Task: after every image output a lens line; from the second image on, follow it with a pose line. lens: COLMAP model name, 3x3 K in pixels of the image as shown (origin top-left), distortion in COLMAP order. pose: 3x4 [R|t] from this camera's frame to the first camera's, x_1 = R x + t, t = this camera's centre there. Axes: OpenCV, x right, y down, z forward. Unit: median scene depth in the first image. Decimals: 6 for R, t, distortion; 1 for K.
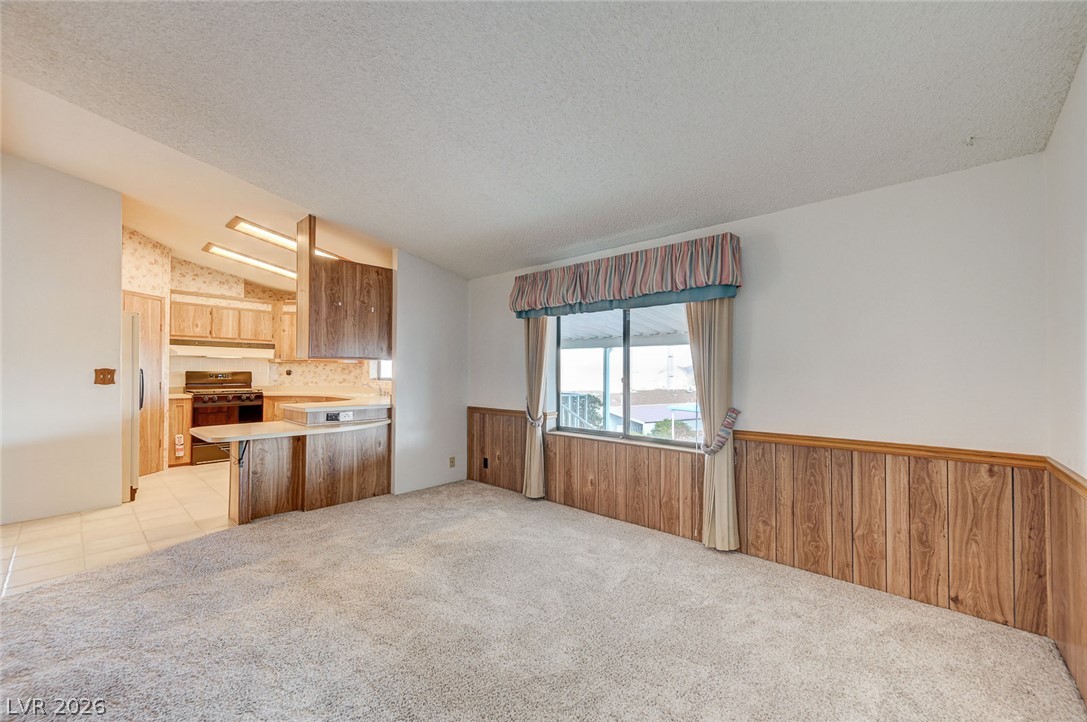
lens RADIAL K [[423.0, 0, 542.7], [0, 423.0, 367.9], [0, 0, 1]] dist [0.001355, 0.000147]
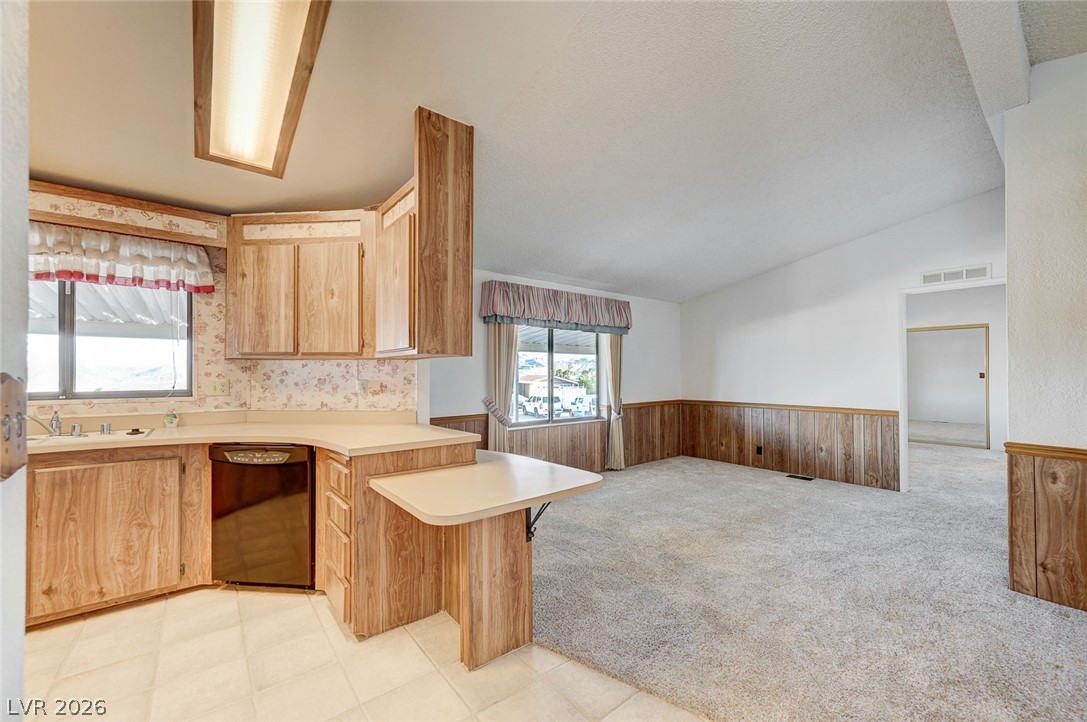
lens RADIAL K [[423.0, 0, 542.7], [0, 423.0, 367.9], [0, 0, 1]] dist [0.001355, 0.000147]
pose [[0.178480, 0.009209, 0.983900, -1.370744], [-0.002525, 0.999957, -0.008901, 0.003277], [-0.983940, -0.000896, 0.178496, 0.942131]]
